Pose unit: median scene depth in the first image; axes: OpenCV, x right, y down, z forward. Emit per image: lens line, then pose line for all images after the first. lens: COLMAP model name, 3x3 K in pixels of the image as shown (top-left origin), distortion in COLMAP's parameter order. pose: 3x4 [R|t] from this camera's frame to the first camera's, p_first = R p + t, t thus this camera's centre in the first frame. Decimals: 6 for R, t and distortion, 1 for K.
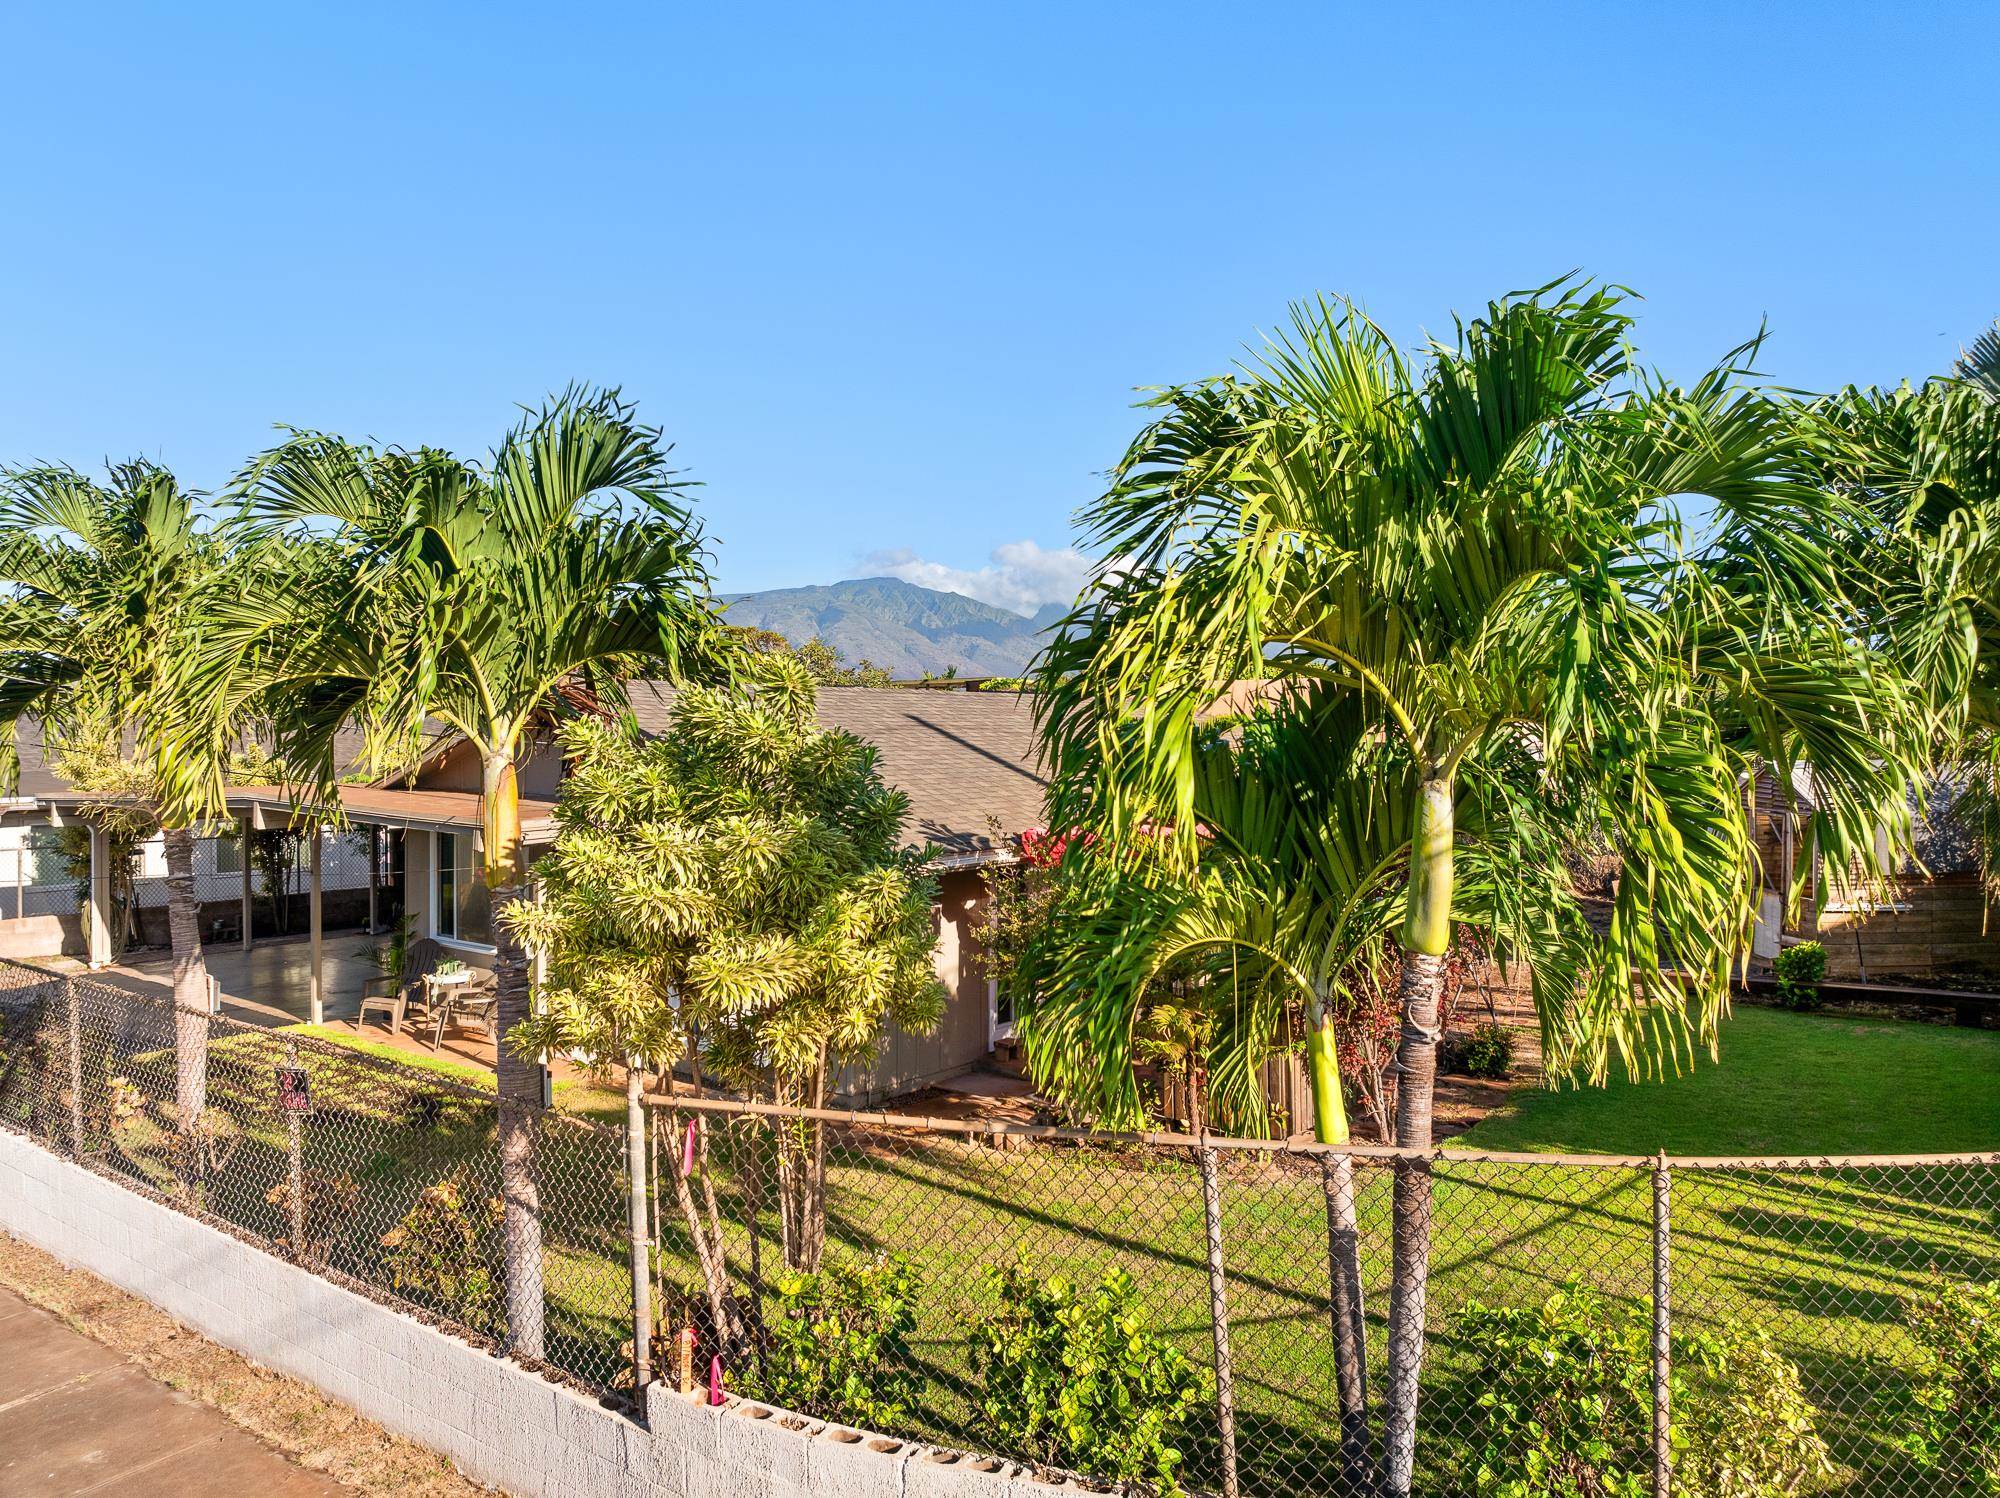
lens RADIAL K [[1411.1, 0, 1013.9], [0, 1411.1, 745.7], [0, 0, 1]] dist [-0.056932, 0.018103]
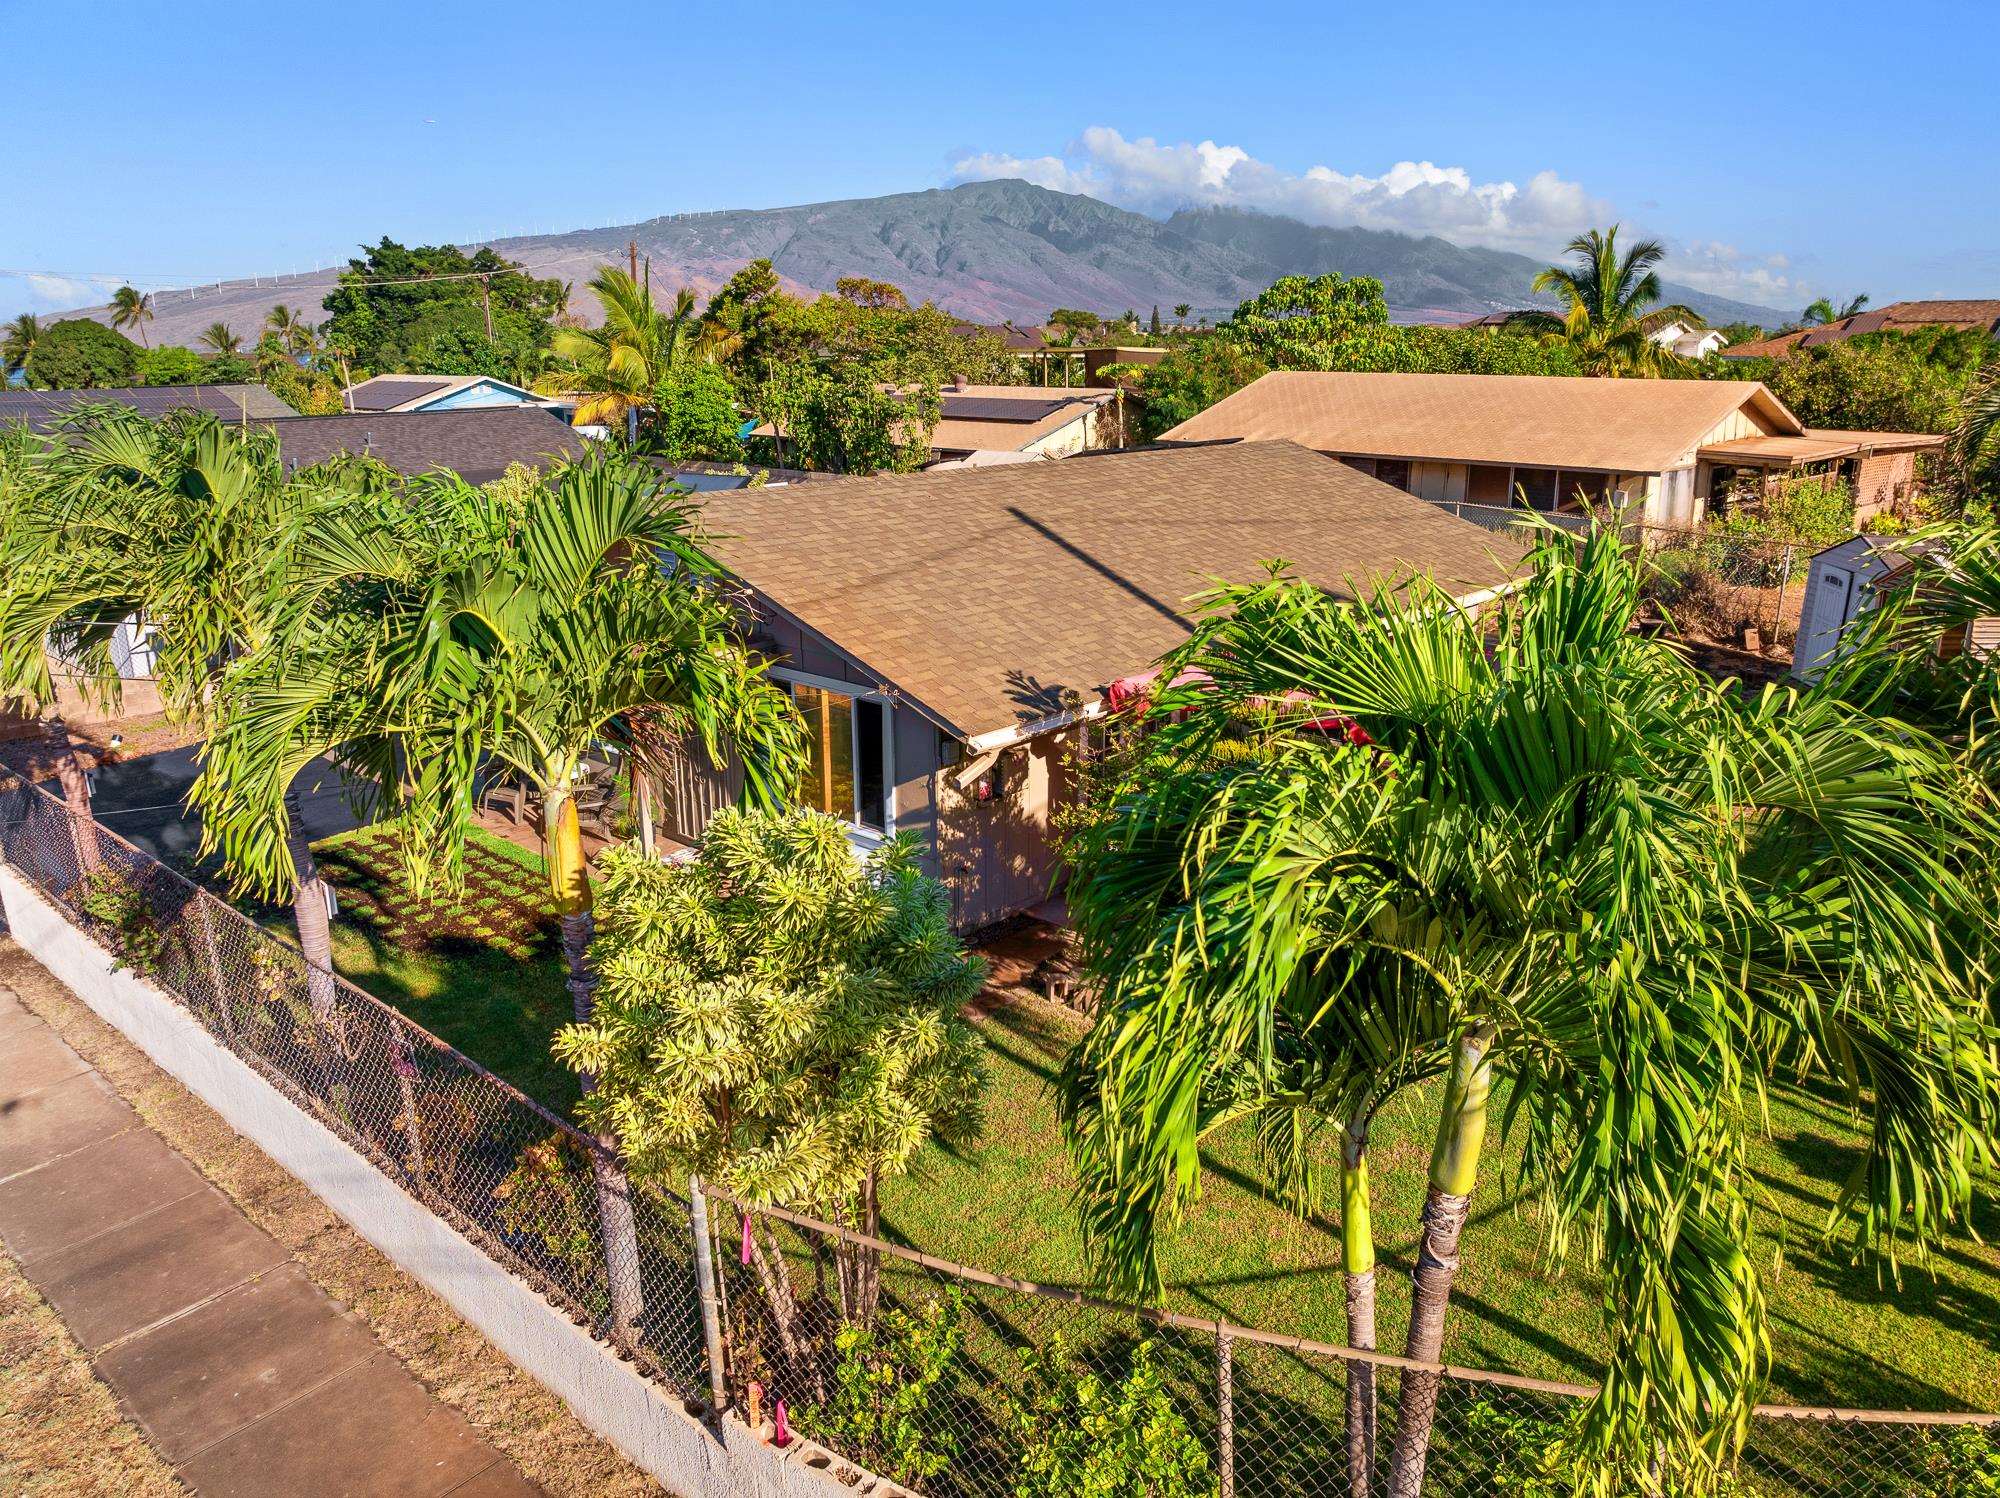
lens RADIAL K [[1411.1, 0, 1005.4], [0, 1411.1, 750.6], [0, 0, 1]] dist [-0.056932, 0.018103]
pose [[0.995437, 0.020935, -0.093099, 0.051179], [0.004779, 0.963476, 0.267751, -0.321141], [0.095304, -0.266974, 0.958980, 0.083301]]
